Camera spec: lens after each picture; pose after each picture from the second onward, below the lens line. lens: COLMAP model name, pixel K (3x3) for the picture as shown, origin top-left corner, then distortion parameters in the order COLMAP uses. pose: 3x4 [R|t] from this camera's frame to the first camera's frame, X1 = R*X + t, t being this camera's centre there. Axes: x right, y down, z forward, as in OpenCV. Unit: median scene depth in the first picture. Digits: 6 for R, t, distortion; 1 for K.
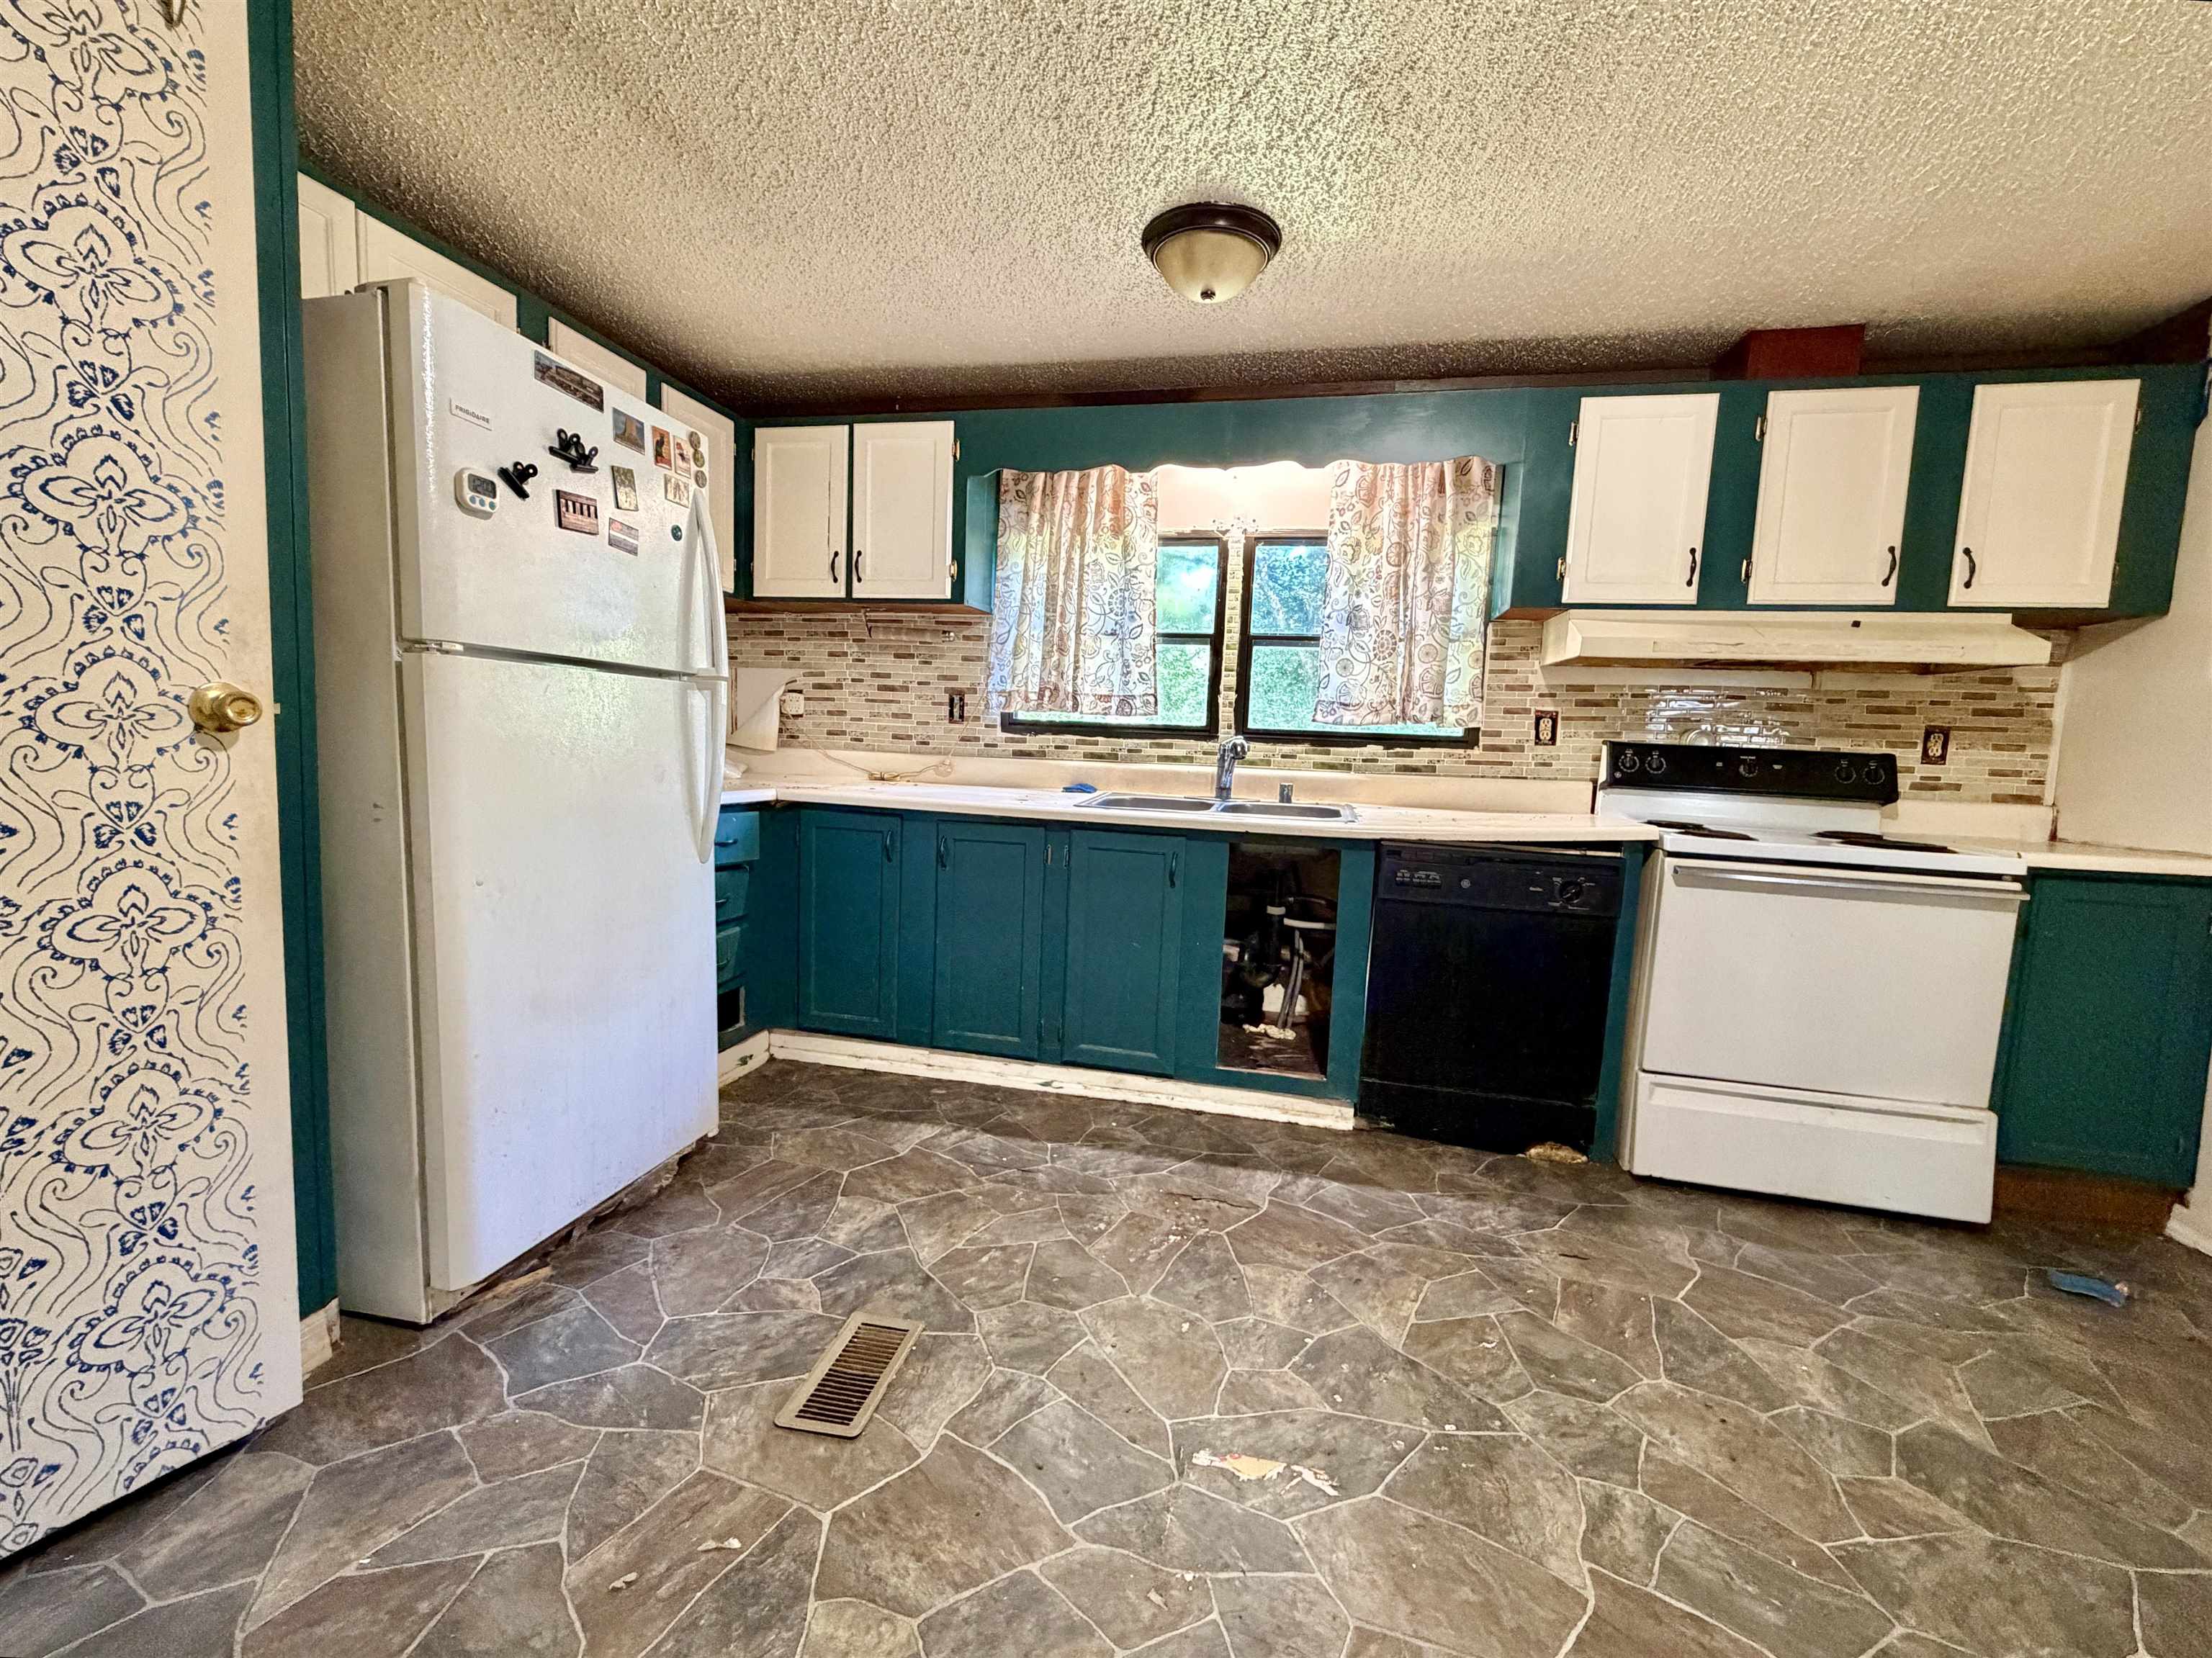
lens RADIAL K [[884.8, 0, 1101.6], [0, 884.8, 822.6], [0, 0, 1]] dist [0.001468, -0.000242]
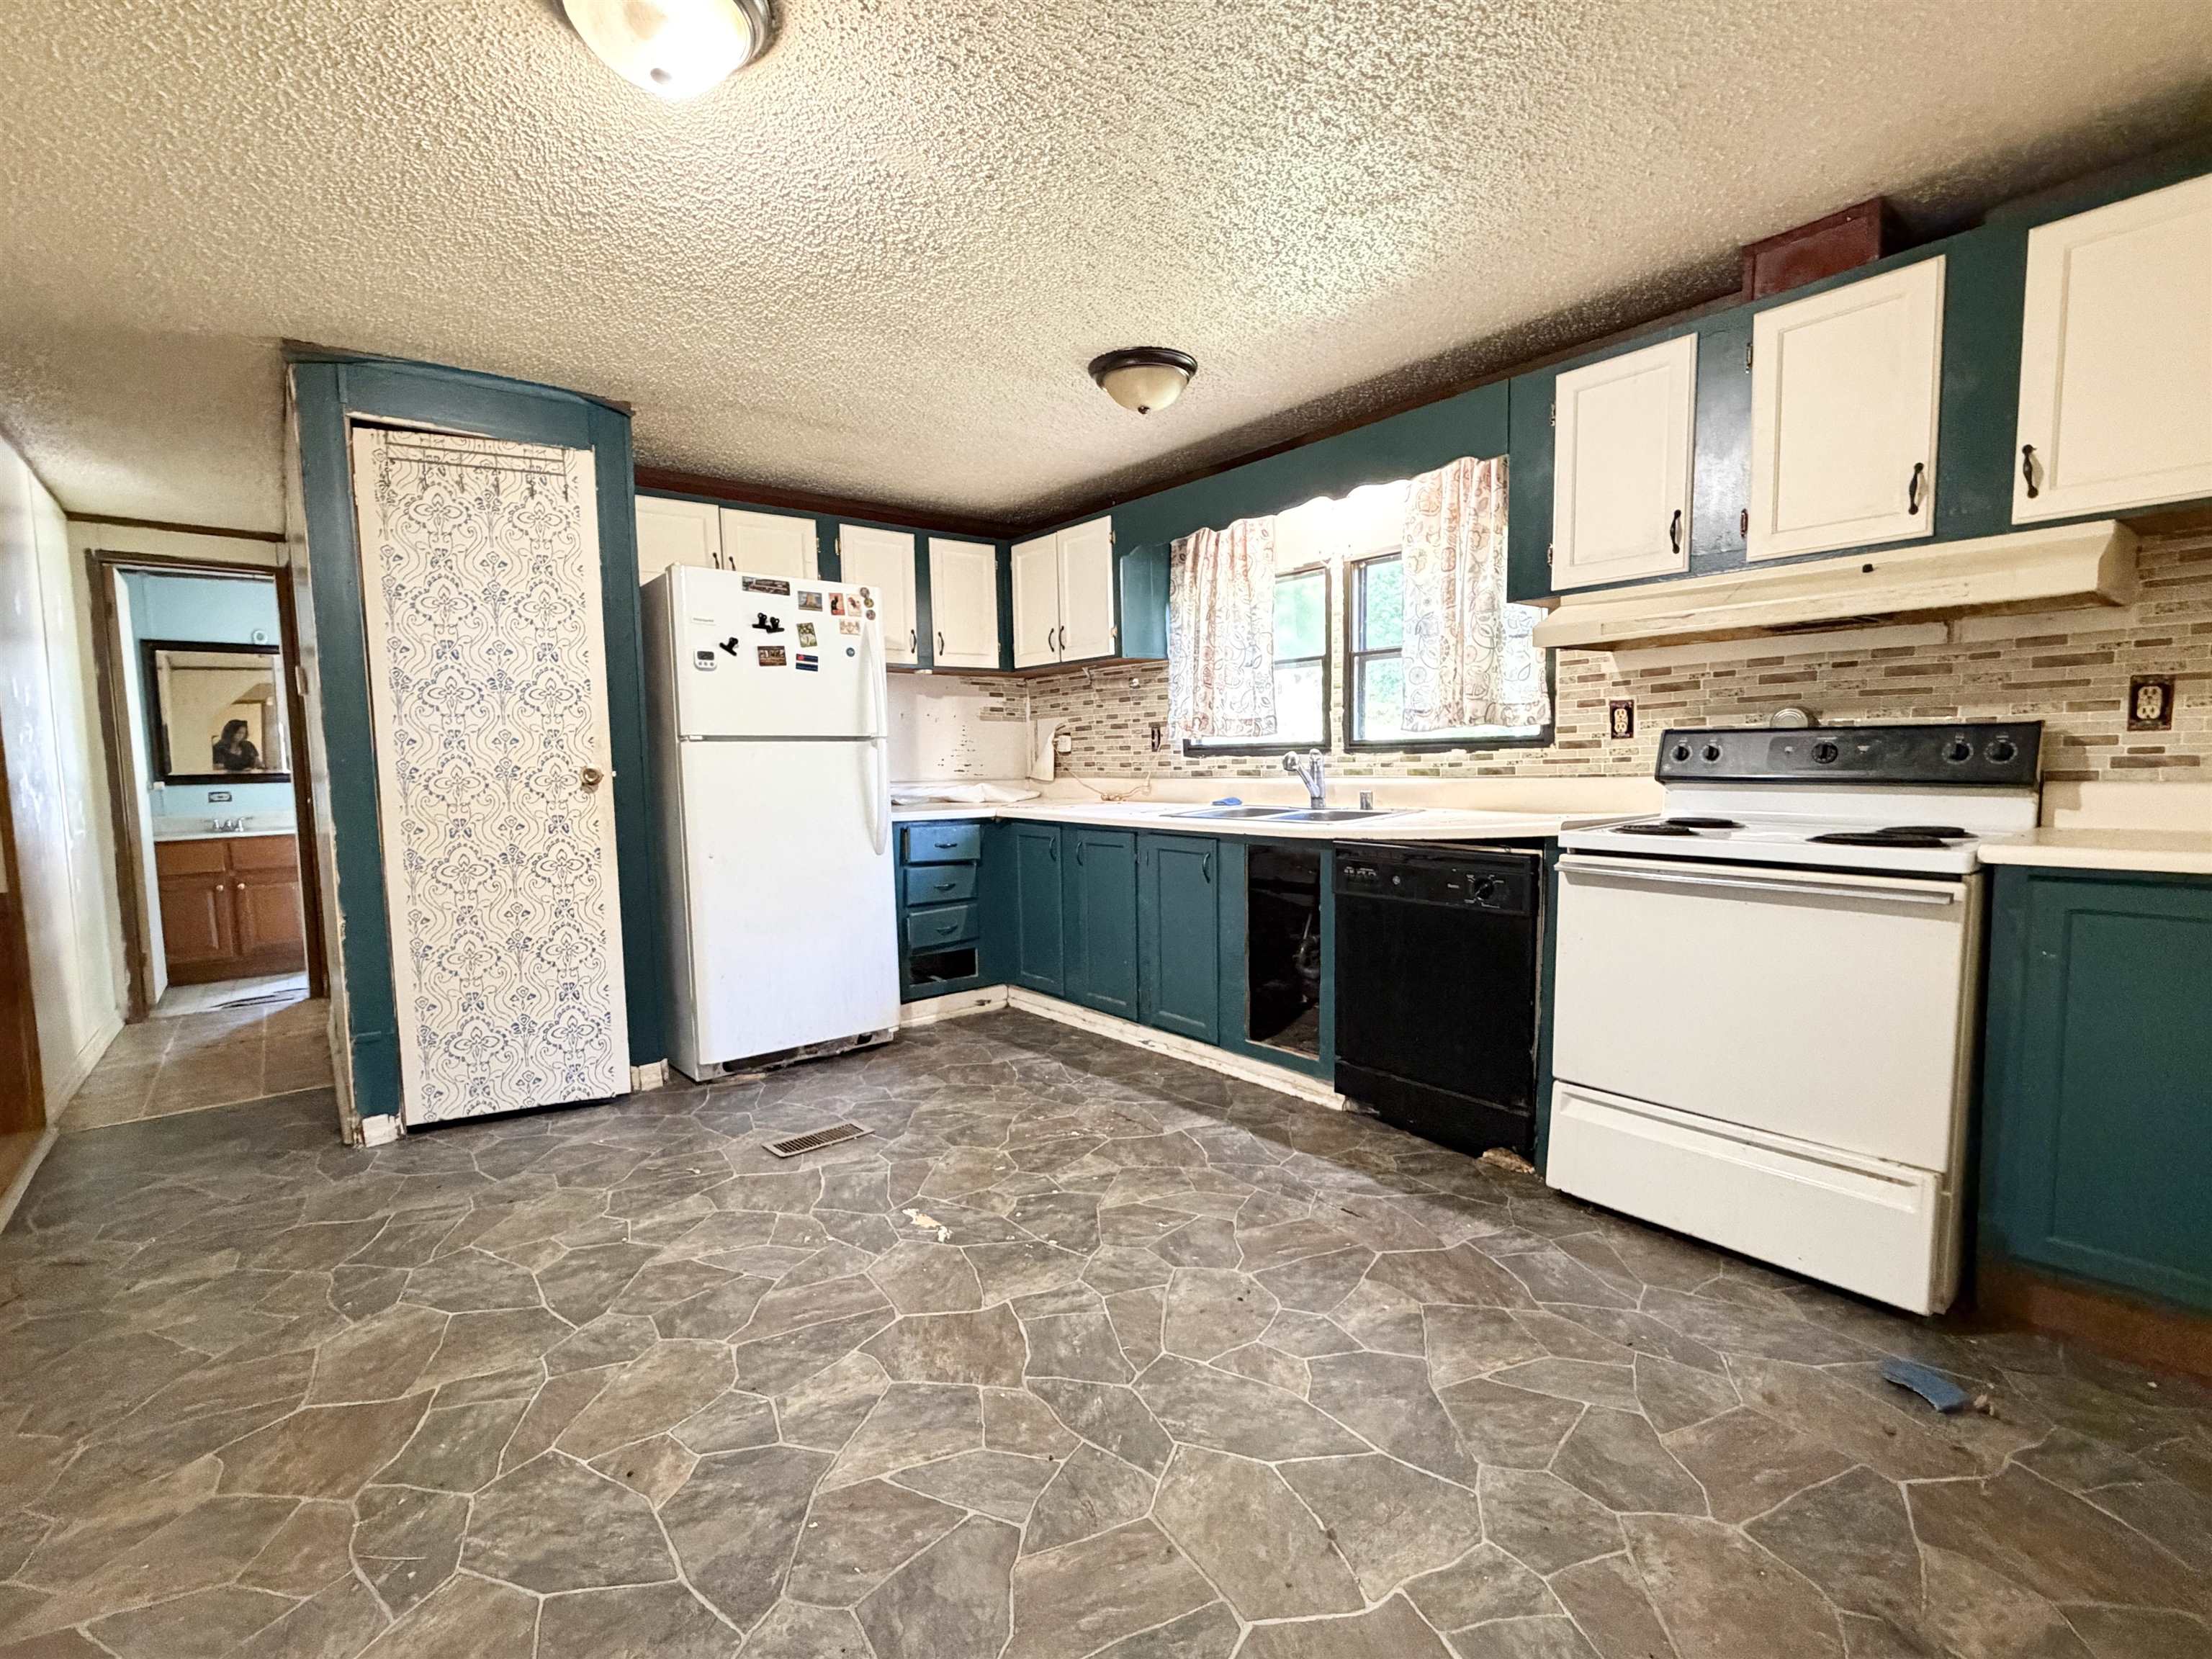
lens RADIAL K [[884.9, 0, 1067.5], [0, 884.9, 833.7], [0, 0, 1]] dist [0.001468, -0.000242]
pose [[0.810067, -0.008345, -0.586278, 0.661620], [-0.001296, 0.999871, -0.016023, 0.029080], [0.586336, 0.013740, 0.809951, -0.073658]]
